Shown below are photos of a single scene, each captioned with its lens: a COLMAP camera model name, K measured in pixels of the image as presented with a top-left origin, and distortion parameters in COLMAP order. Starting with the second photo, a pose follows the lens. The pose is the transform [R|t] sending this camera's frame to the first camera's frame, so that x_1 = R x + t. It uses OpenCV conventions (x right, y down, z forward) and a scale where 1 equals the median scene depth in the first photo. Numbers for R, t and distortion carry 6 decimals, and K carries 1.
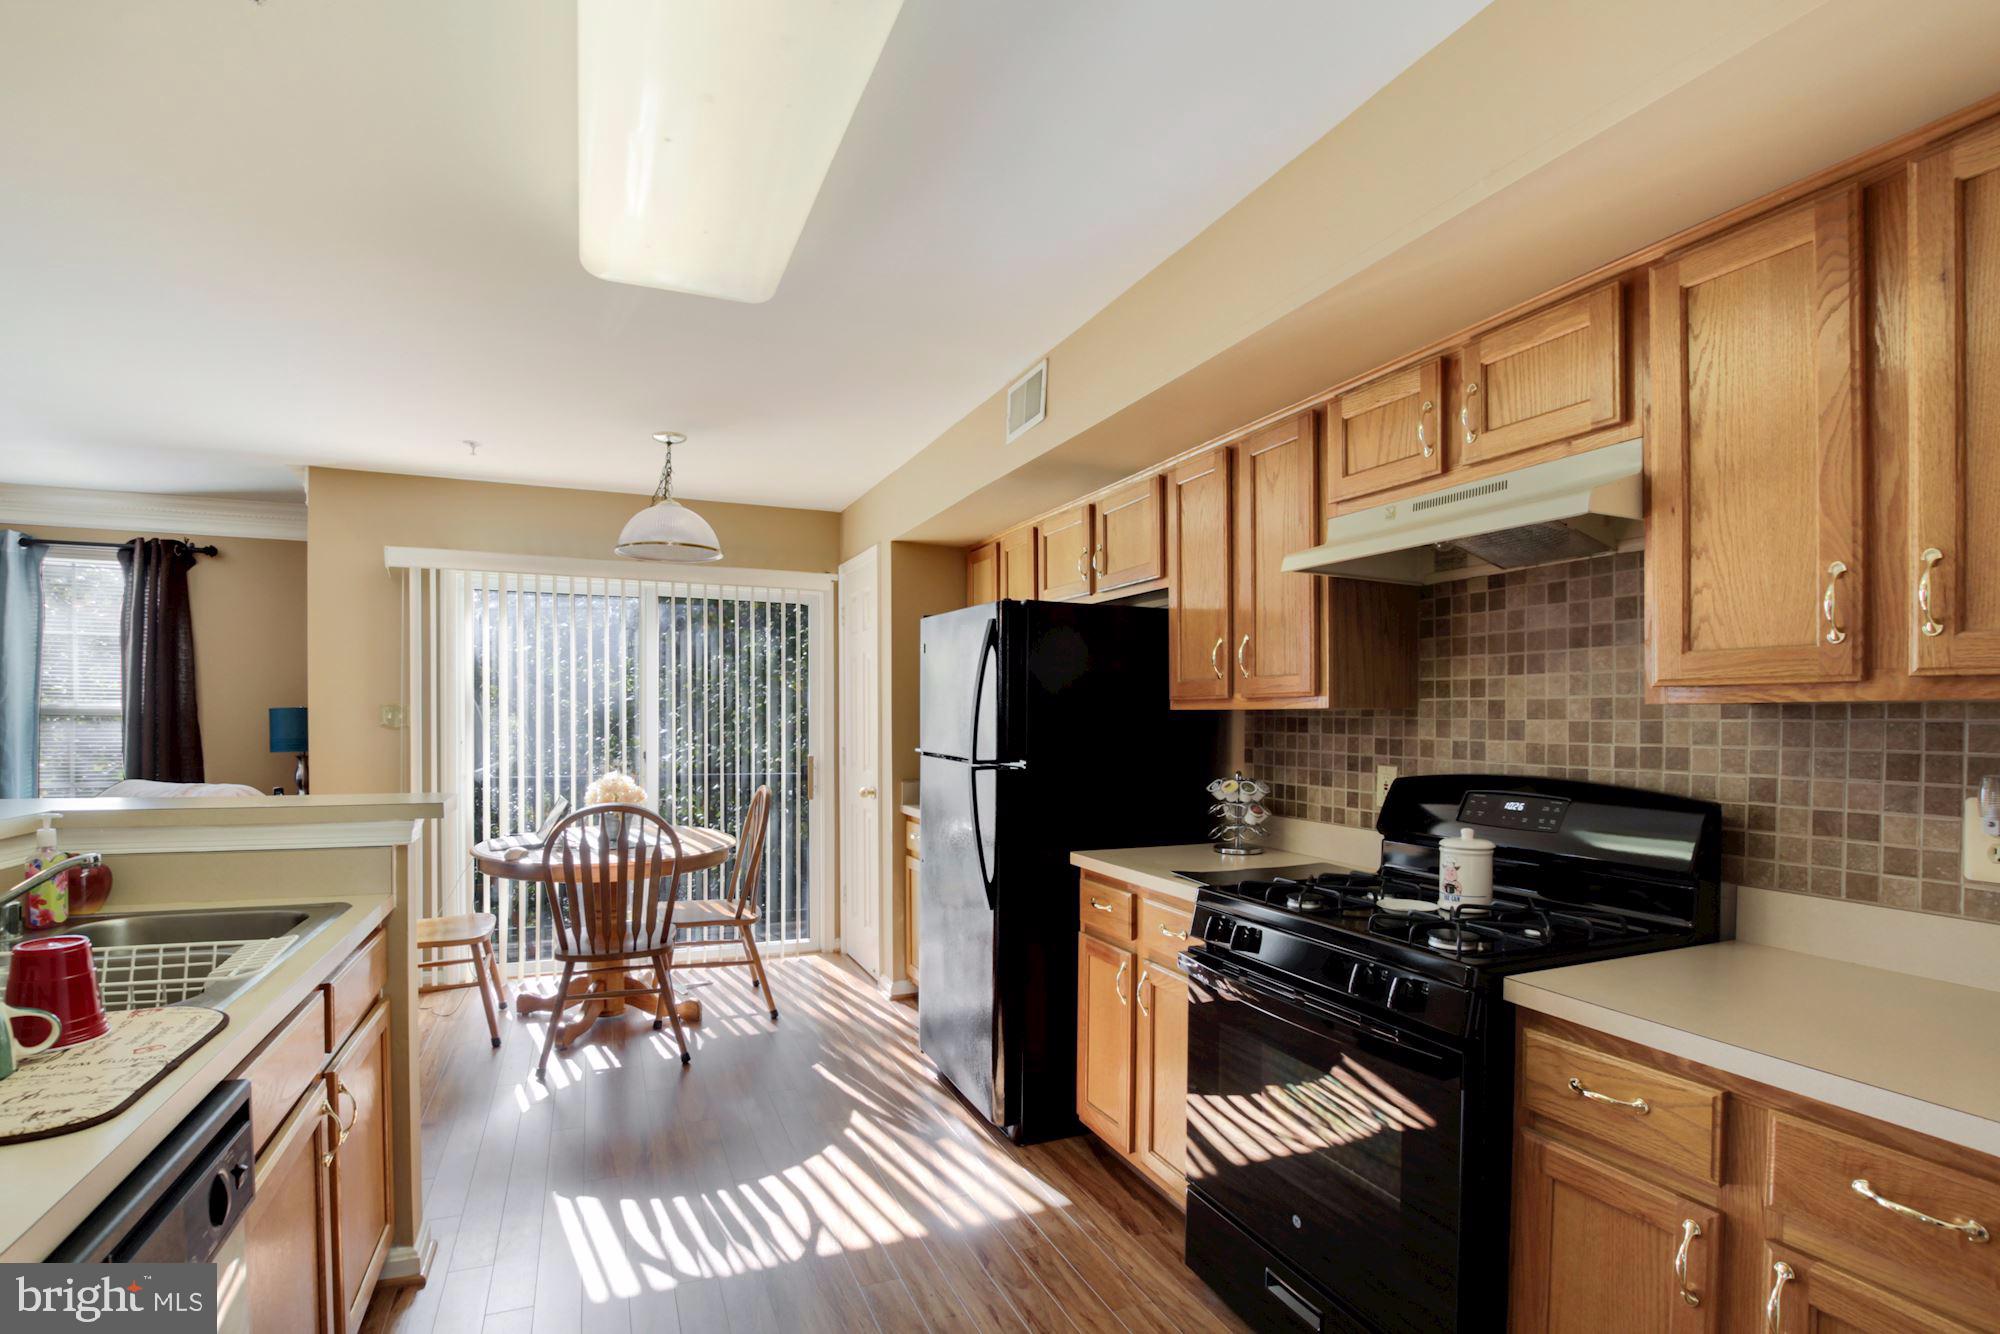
lens RADIAL K [[954.0, 0, 990.4], [0, 954.0, 731.2], [0, 0, 1]] dist [-0.027244, -0.000459]
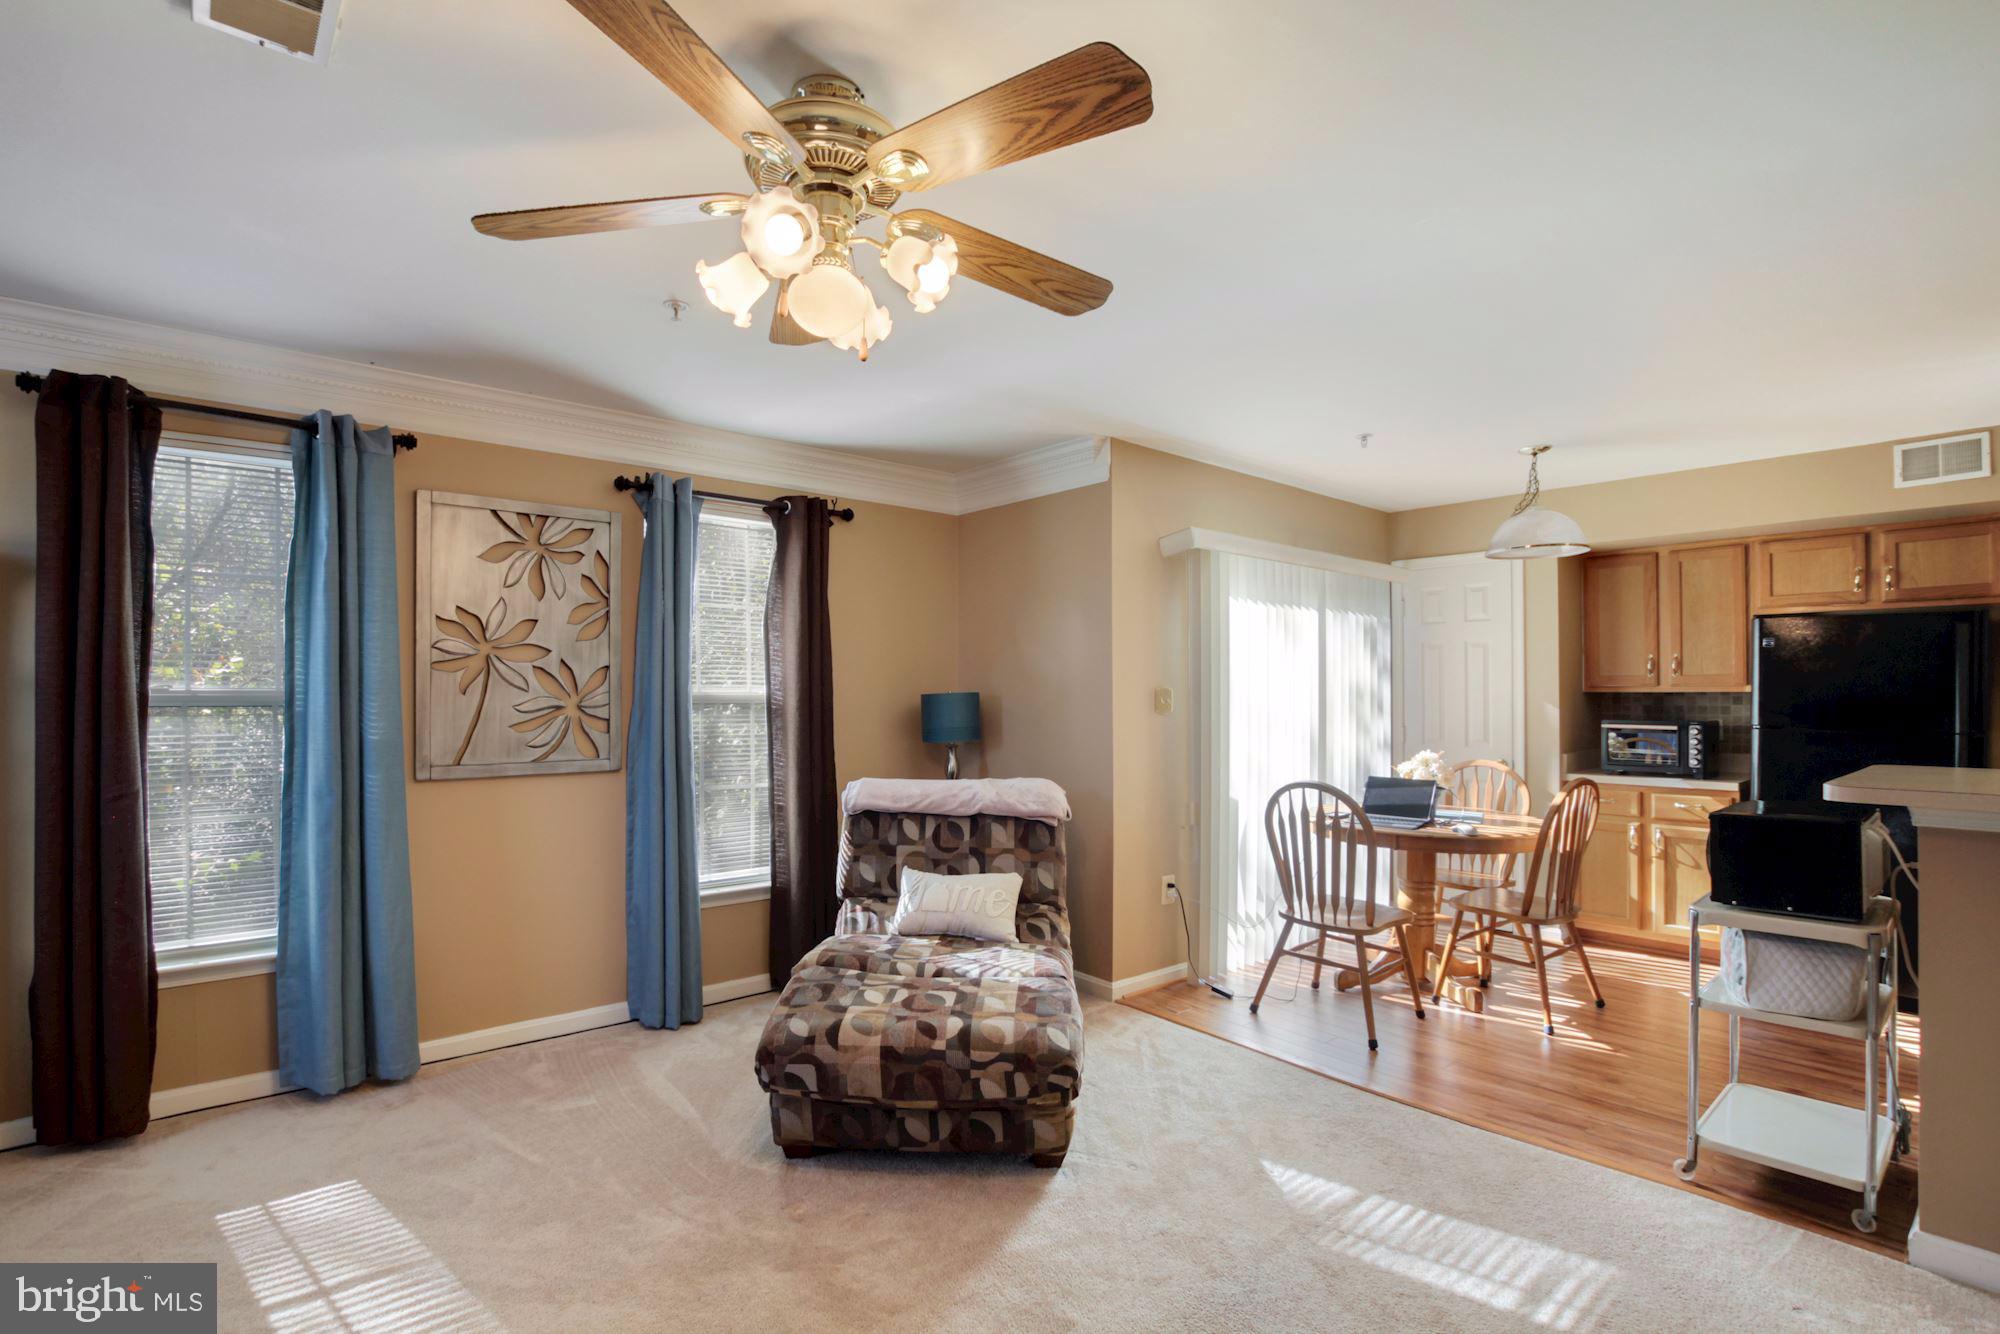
lens RADIAL K [[929.9, 0, 1021.5], [0, 929.9, 691.0], [0, 0, 1]] dist [-0.025407, 0.000484]
pose [[0.951186, -0.006461, 0.308550, -1.974519], [0.011182, 0.999846, -0.013535, -0.027924], [-0.308415, 0.016324, 0.951112, 0.257625]]
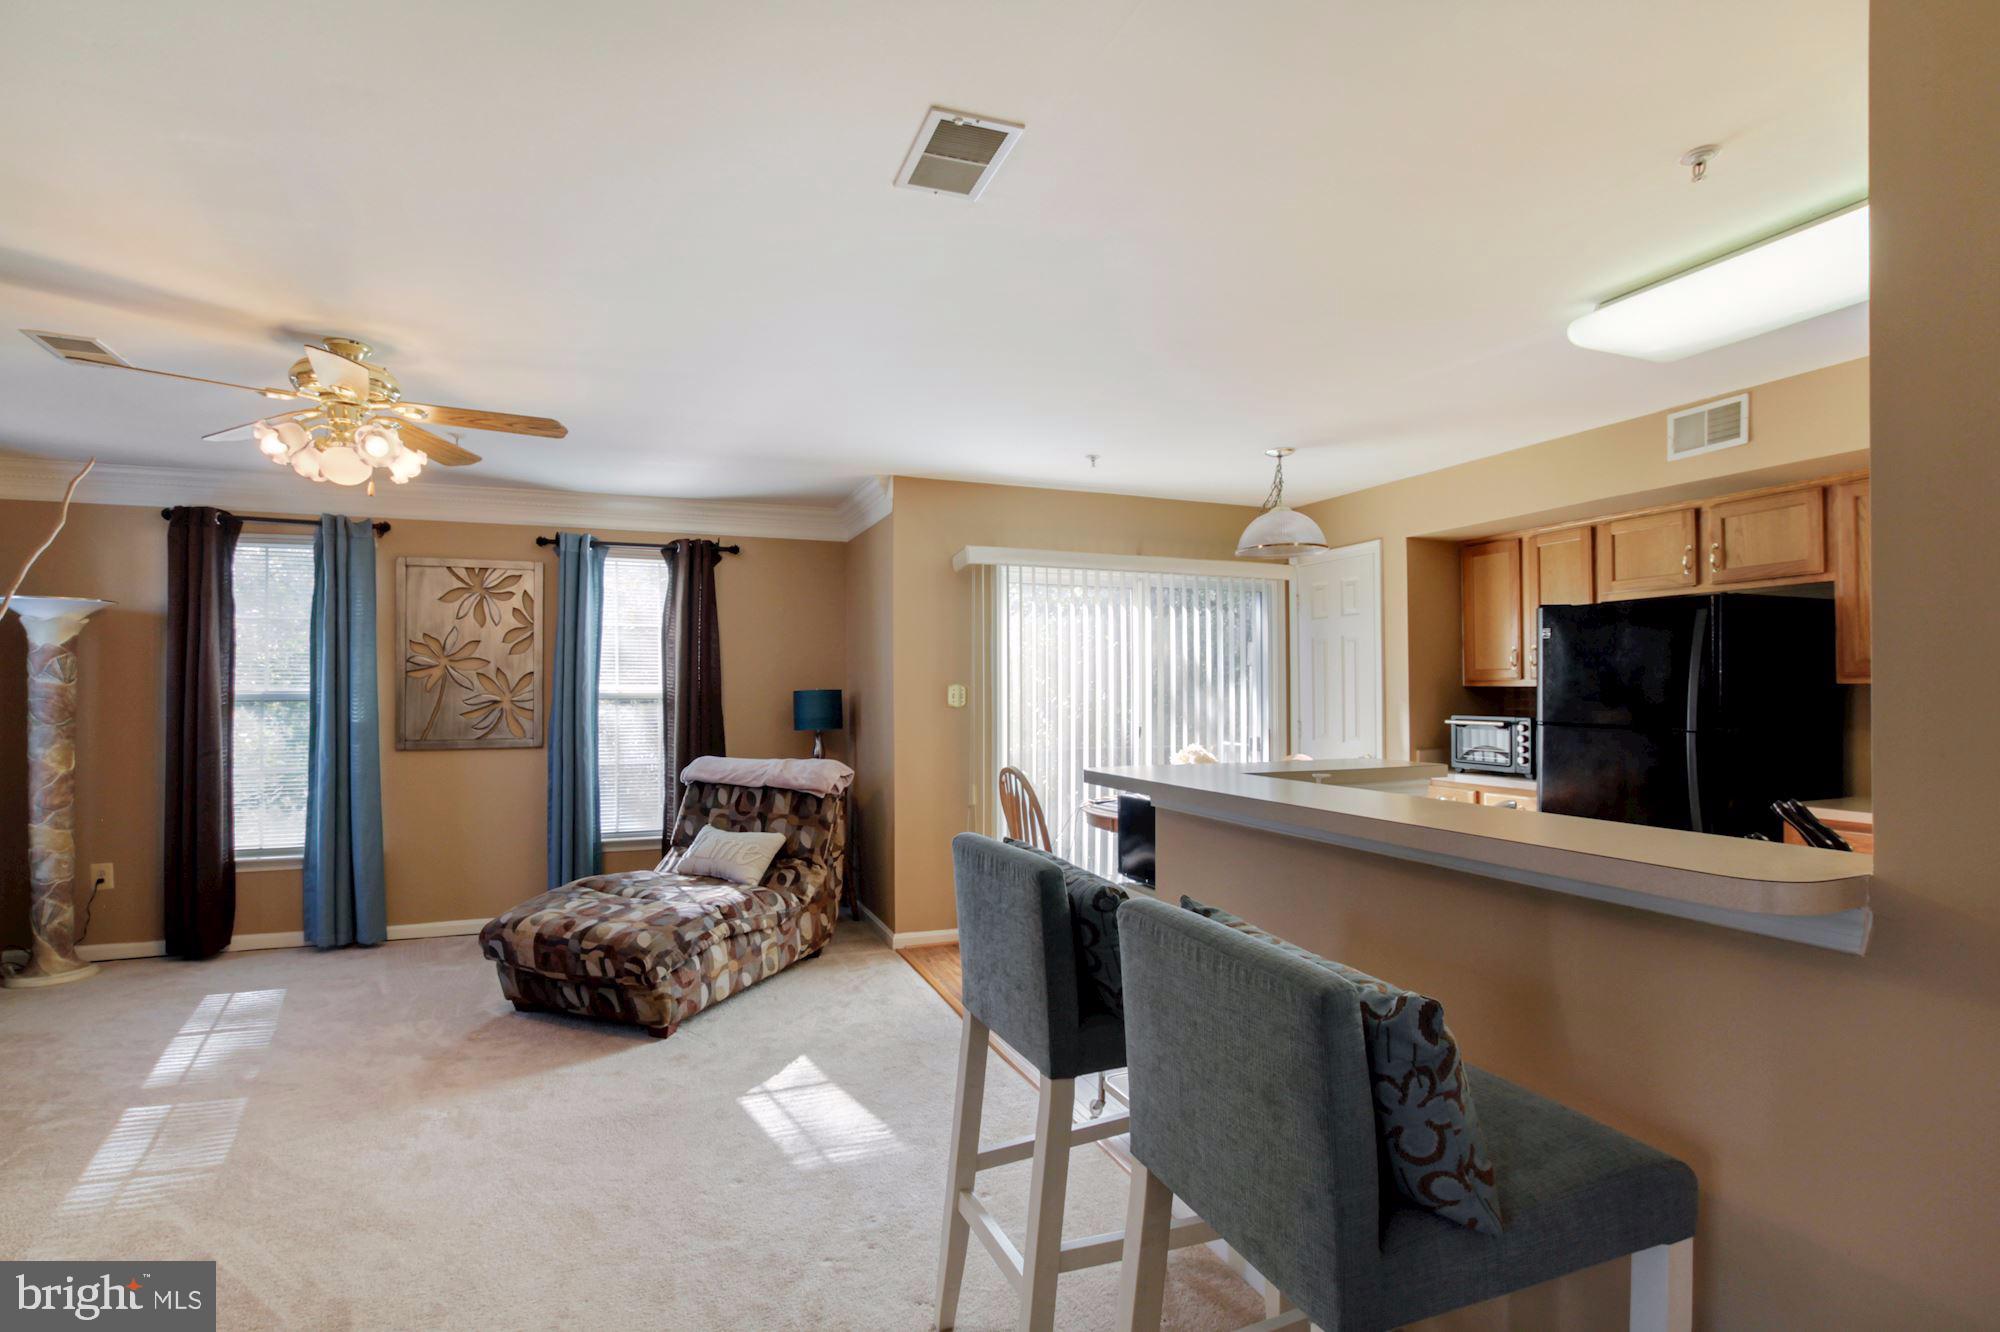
lens RADIAL K [[932.5, 0, 989.0], [0, 932.5, 673.1], [0, 0, 1]] dist [-0.020777, 0.000280]
pose [[0.999742, -0.011868, -0.019358, -1.065267], [0.011235, 0.999410, -0.032444, -0.013983], [0.019731, 0.032218, 0.999286, -0.198775]]
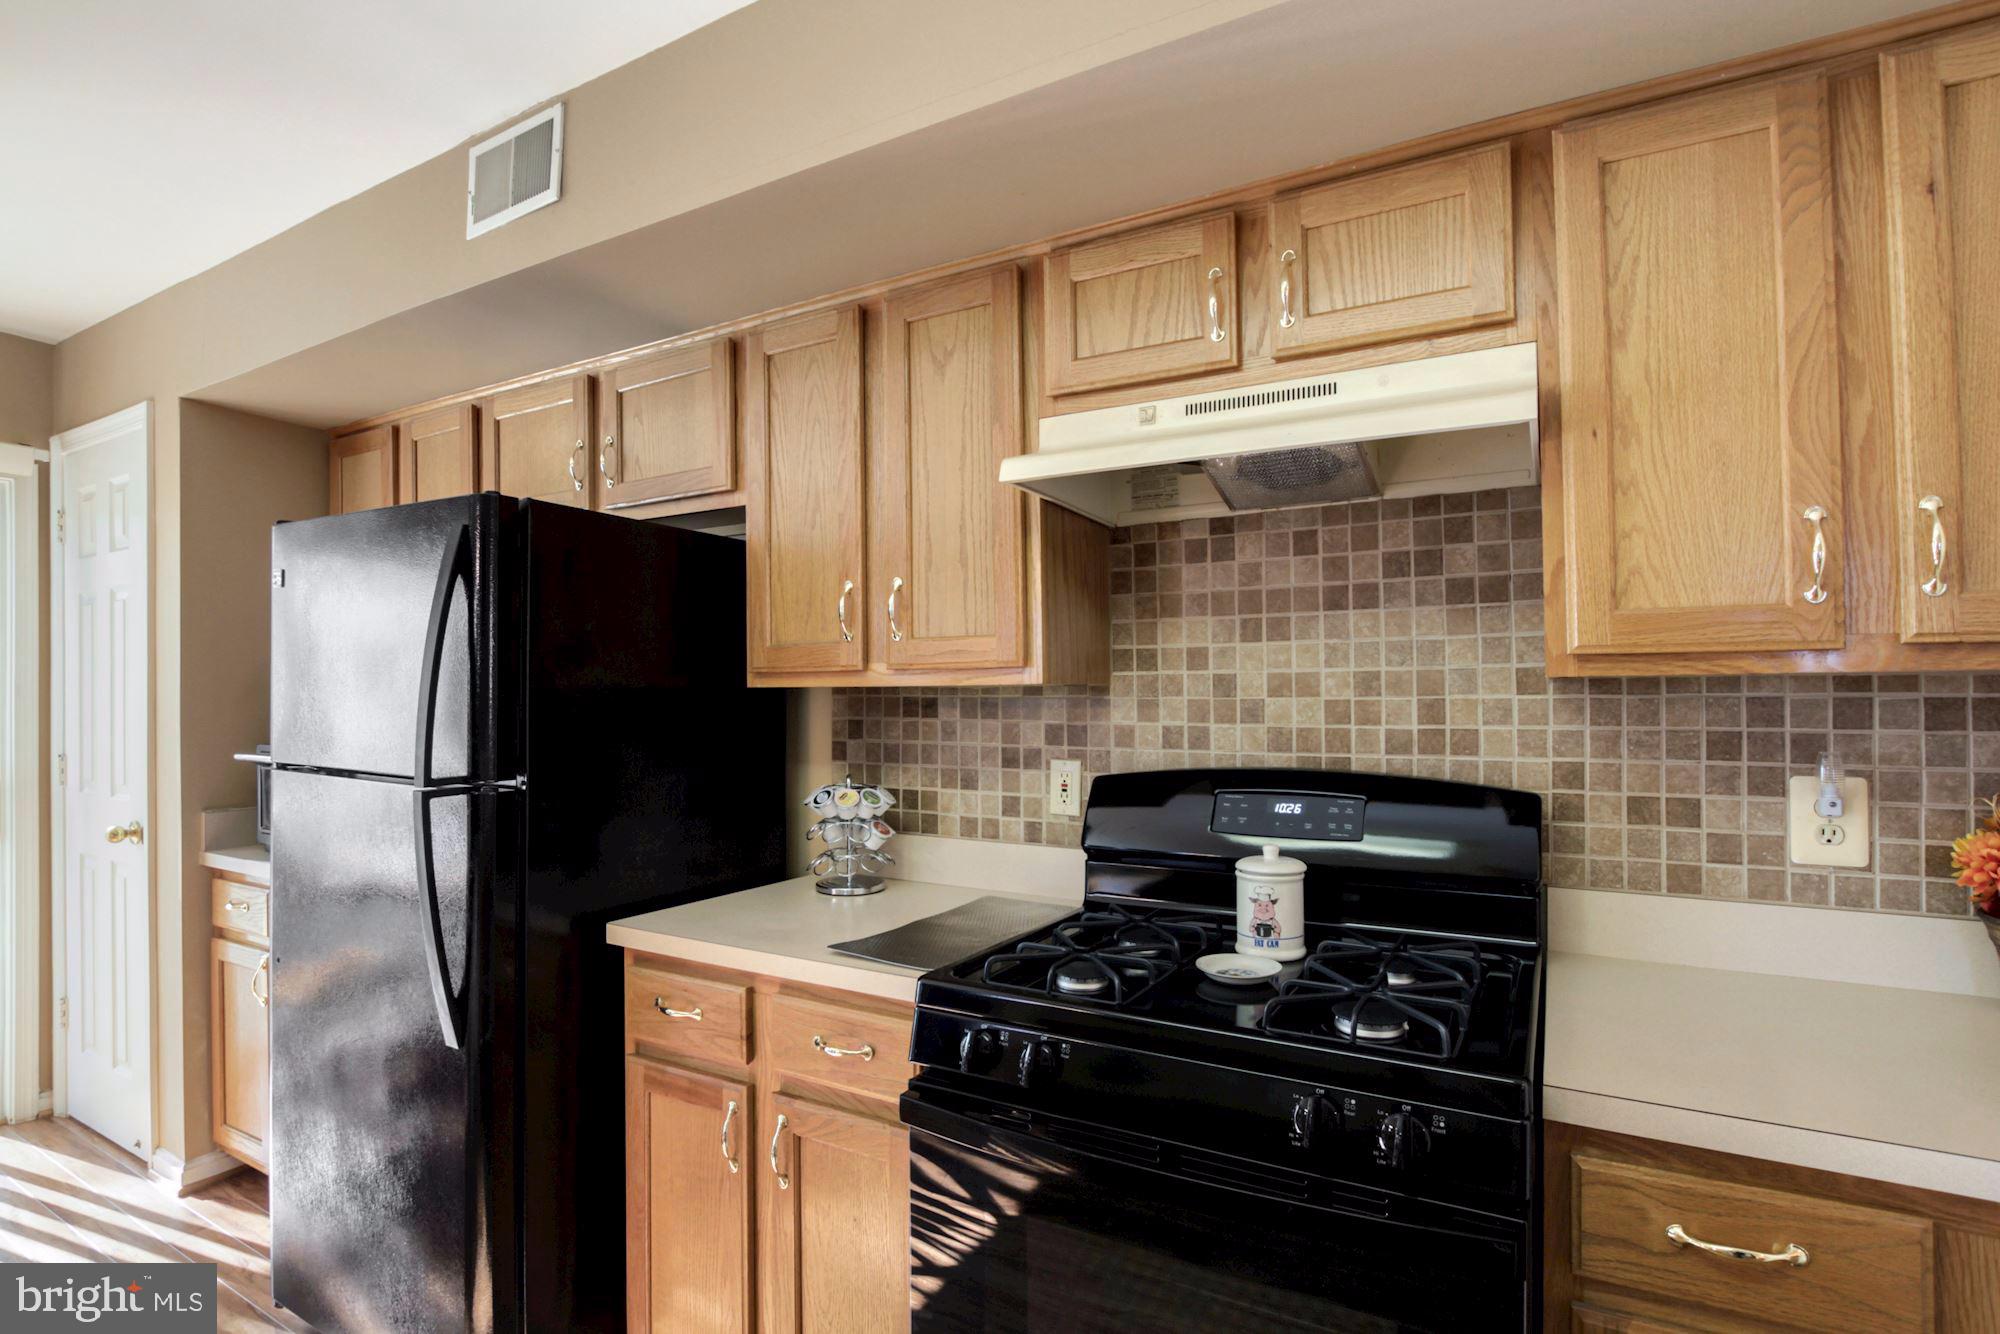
lens RADIAL K [[978.9, 0, 1000.0], [0, 978.9, 680.8], [0, 0, 1]] dist [-0.030347, 0.001611]
pose [[0.793844, 0.004456, 0.608106, -0.111115], [0.015060, 0.999522, -0.026985, -0.007095], [-0.607935, 0.030580, 0.793397, 0.435116]]
